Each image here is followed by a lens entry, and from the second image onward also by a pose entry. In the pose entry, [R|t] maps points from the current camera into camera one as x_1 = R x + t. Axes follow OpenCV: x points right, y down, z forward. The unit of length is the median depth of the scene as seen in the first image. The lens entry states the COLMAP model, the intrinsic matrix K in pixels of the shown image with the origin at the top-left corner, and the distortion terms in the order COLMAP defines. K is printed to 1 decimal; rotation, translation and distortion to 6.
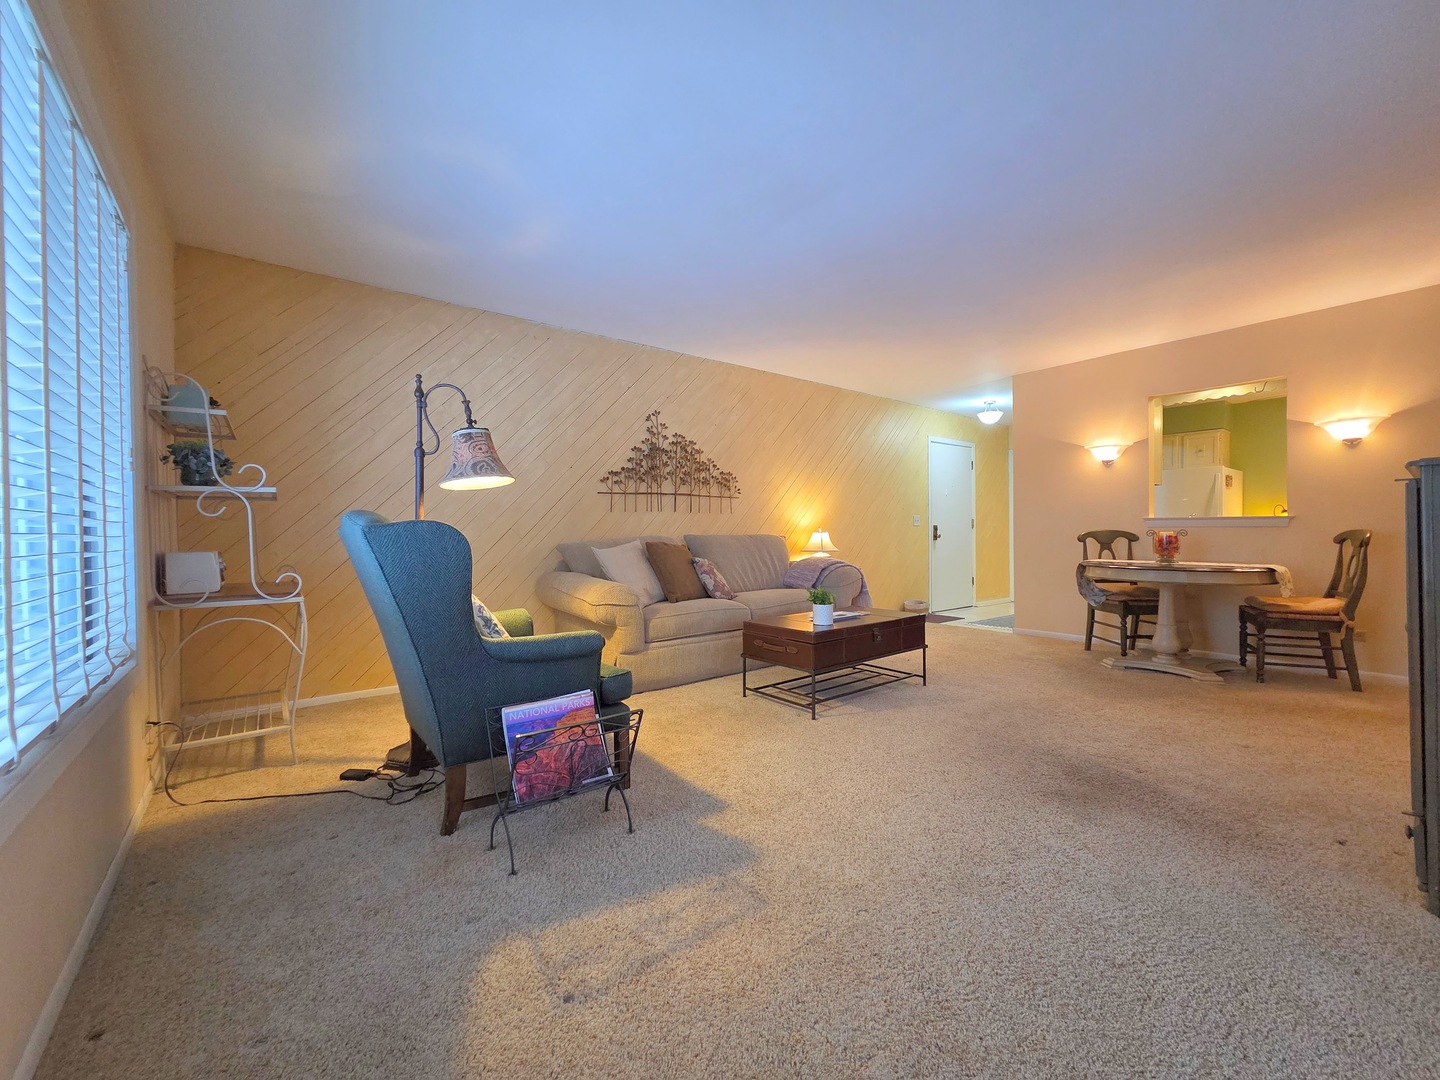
lens RADIAL K [[587.3, 0, 717.3], [0, 587.3, 536.3], [0, 0, 1]] dist [0.002959, 0.000230]
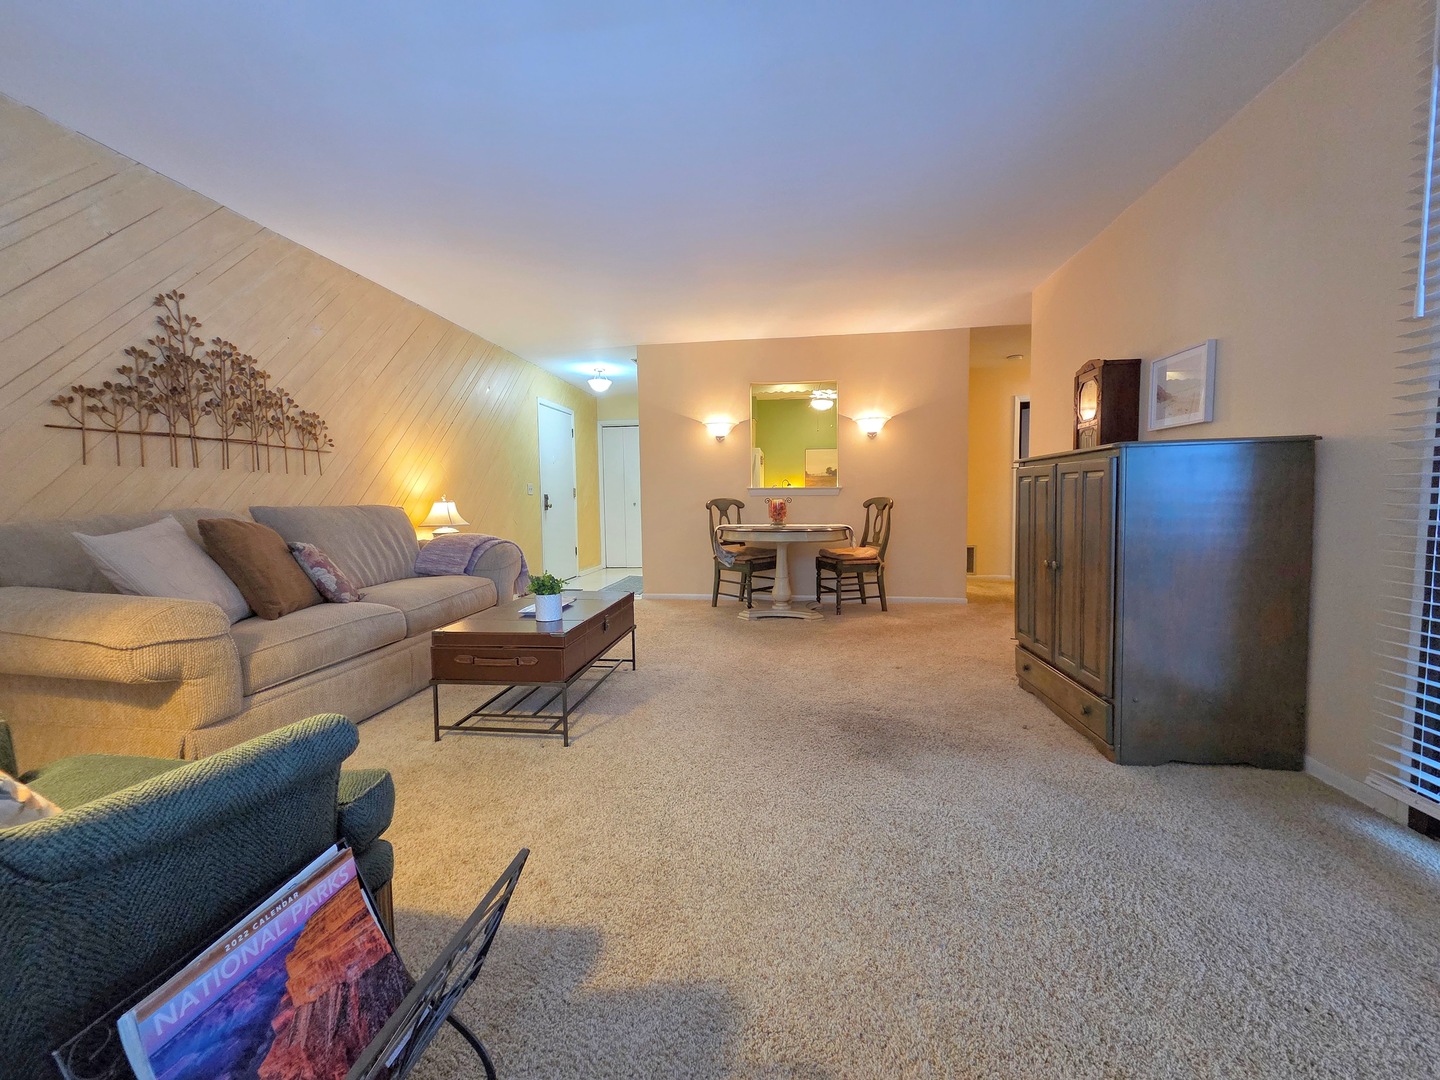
lens RADIAL K [[587.3, 0, 717.3], [0, 587.3, 536.3], [0, 0, 1]] dist [0.002959, 0.000230]
pose [[0.715379, -0.046253, 0.697204, -0.142721], [0.011637, 0.998457, 0.054298, 0.000663], [-0.698640, -0.030730, 0.714813, 0.217001]]
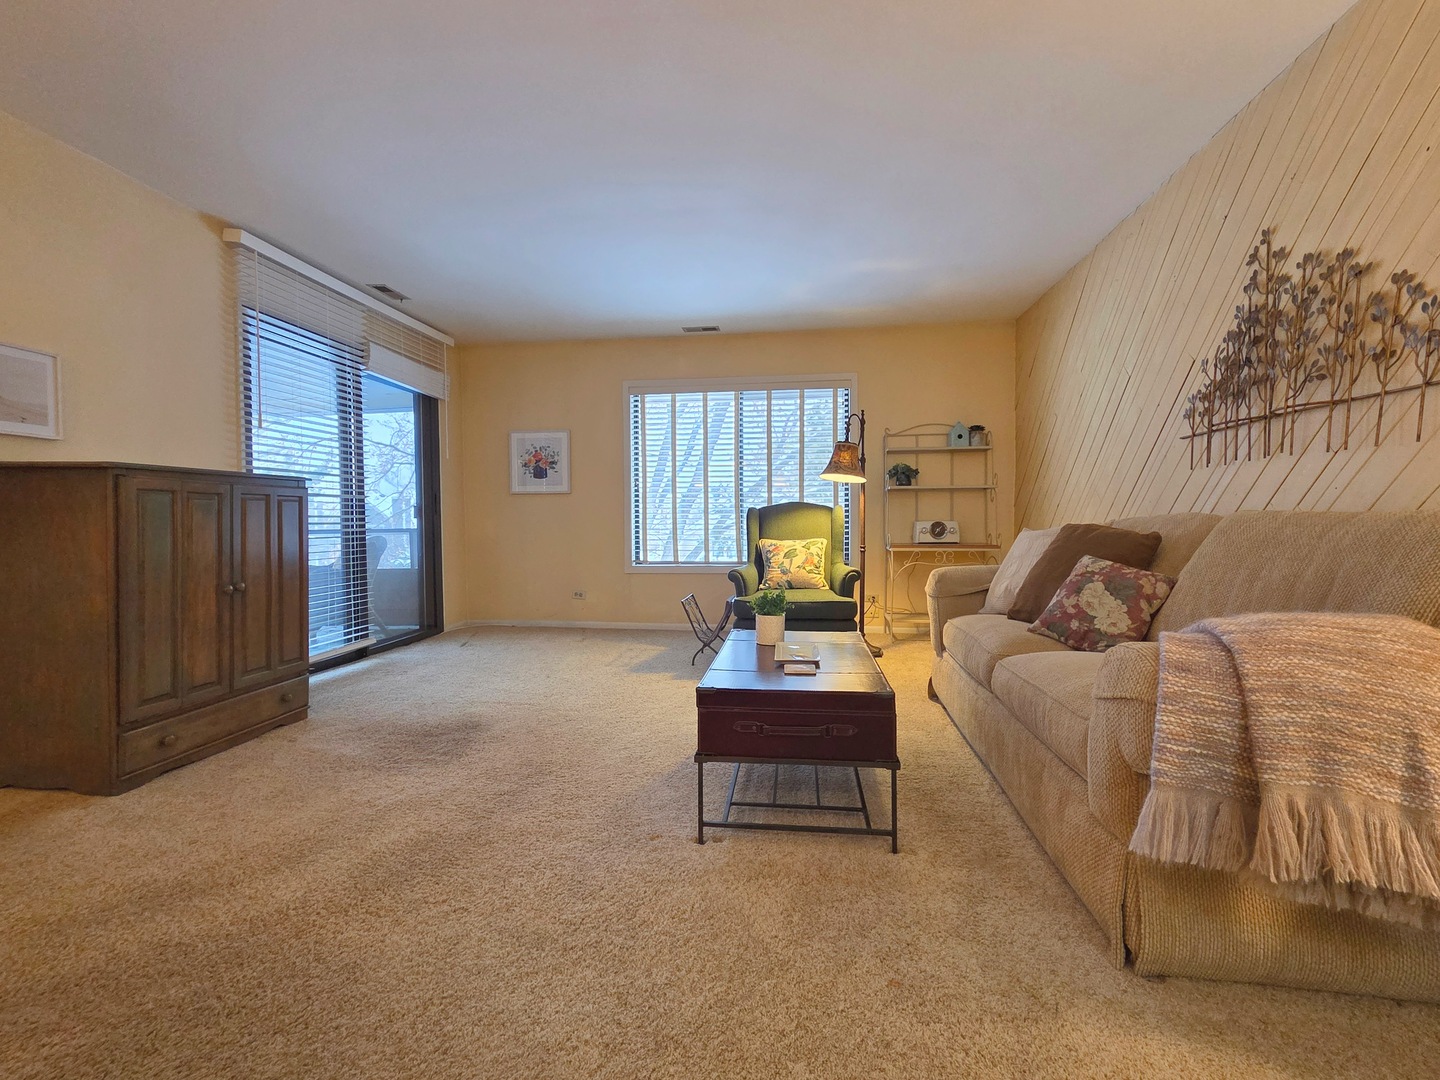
lens RADIAL K [[663.1, 0, 720.4], [0, 663.1, 535.8], [0, 0, 1]] dist [0.002172, 0.001608]
pose [[-0.705336, 0.030414, -0.708220, 0.565774], [0.005061, 0.999270, 0.037873, -0.005289], [0.708855, 0.023129, -0.704975, 1.103903]]
